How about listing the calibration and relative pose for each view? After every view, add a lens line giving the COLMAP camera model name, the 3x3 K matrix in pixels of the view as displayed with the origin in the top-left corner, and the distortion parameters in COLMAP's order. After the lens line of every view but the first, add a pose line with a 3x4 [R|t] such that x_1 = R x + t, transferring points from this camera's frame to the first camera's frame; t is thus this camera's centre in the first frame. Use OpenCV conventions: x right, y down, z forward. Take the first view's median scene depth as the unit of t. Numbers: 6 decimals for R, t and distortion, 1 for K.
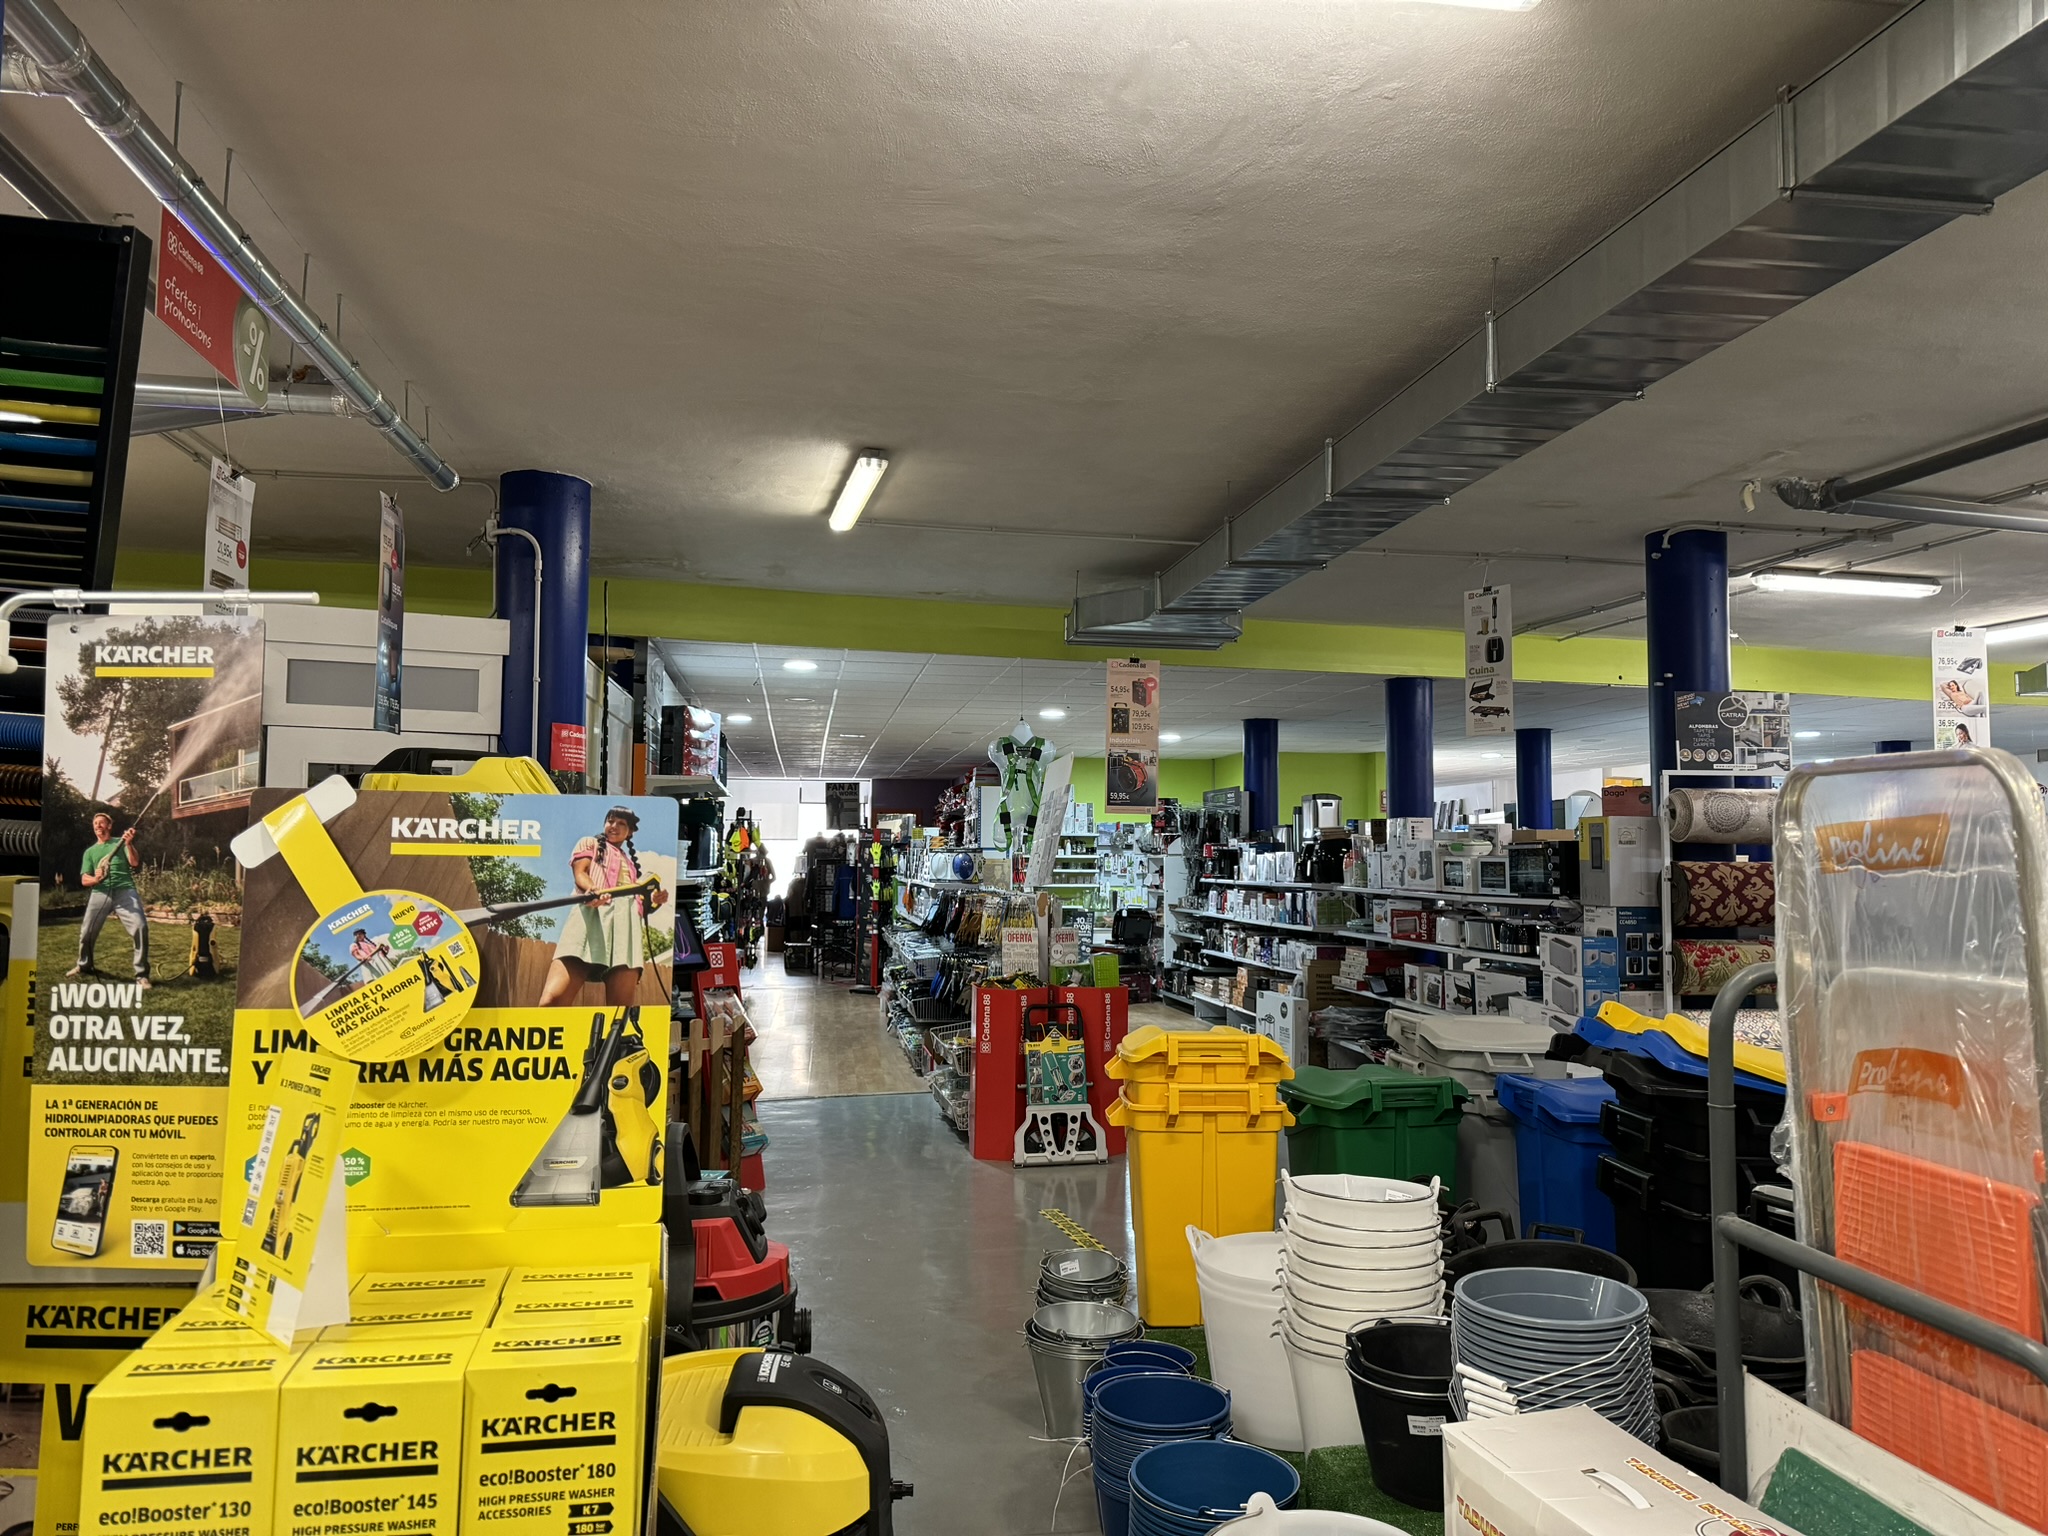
lens RADIAL K [[1437.3, 0, 1020.7], [0, 1437.3, 761.4], [0, 0, 1]] dist [0.054120, -0.000821]
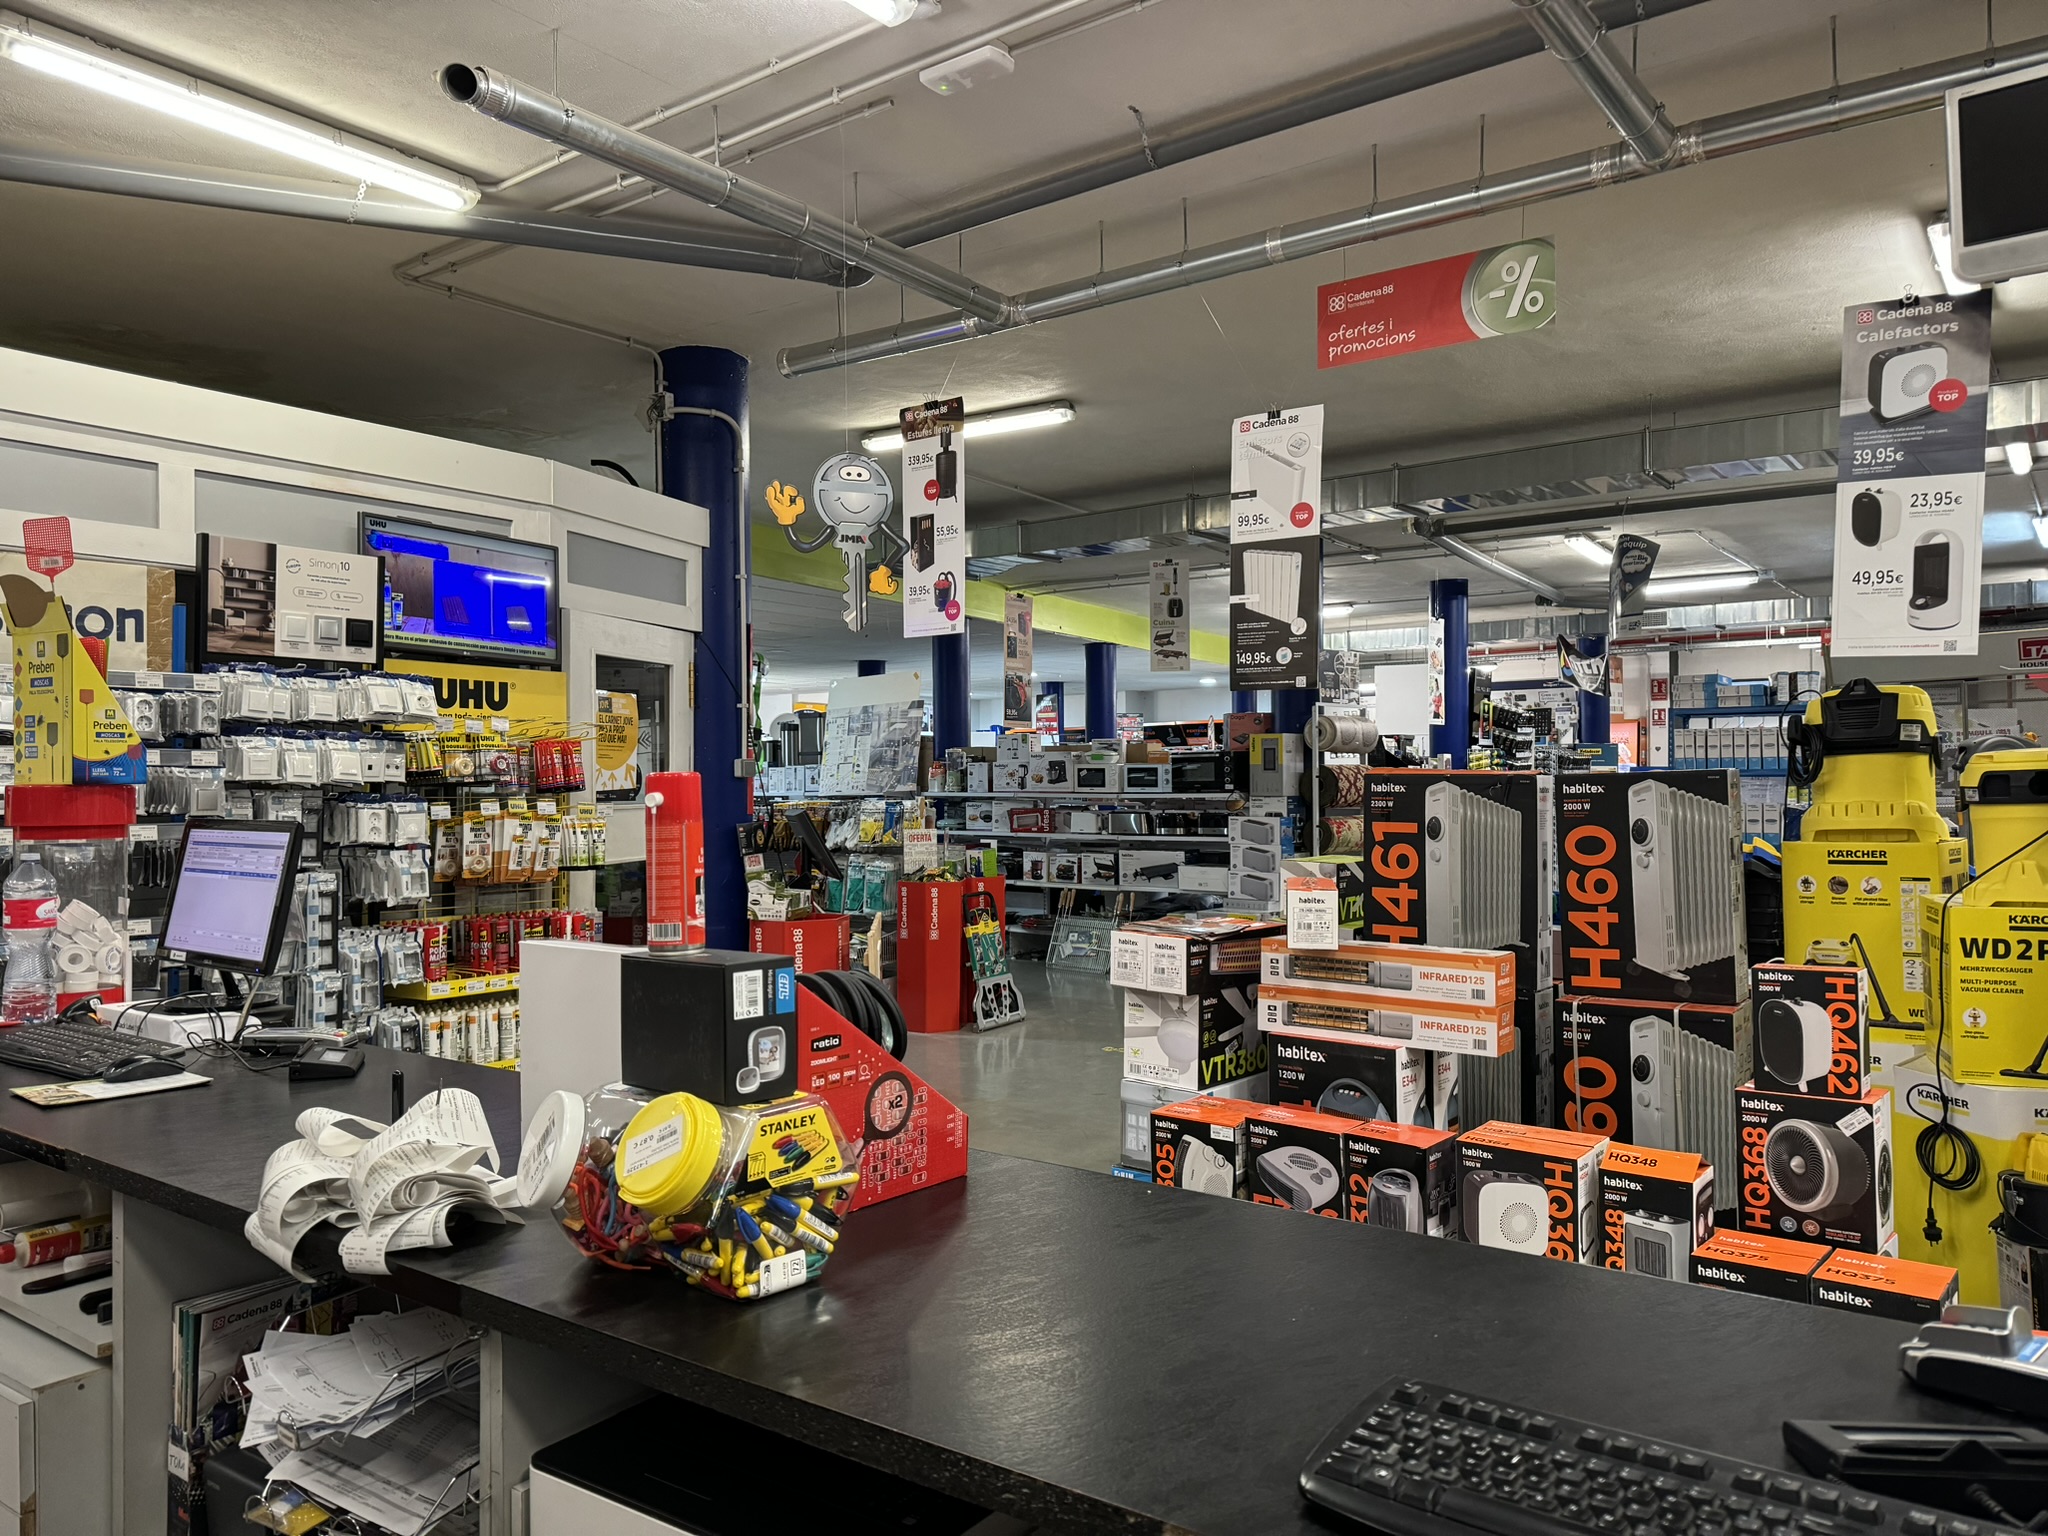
lens RADIAL K [[1437.3, 0, 1019.7], [0, 1437.3, 769.2], [0, 0, 1]] dist [0.054120, -0.000821]
pose [[0.704075, -0.006847, 0.710092, -0.730356], [-0.035019, 0.998402, 0.044349, 0.017711], [-0.709261, -0.056092, 0.702710, 0.167613]]
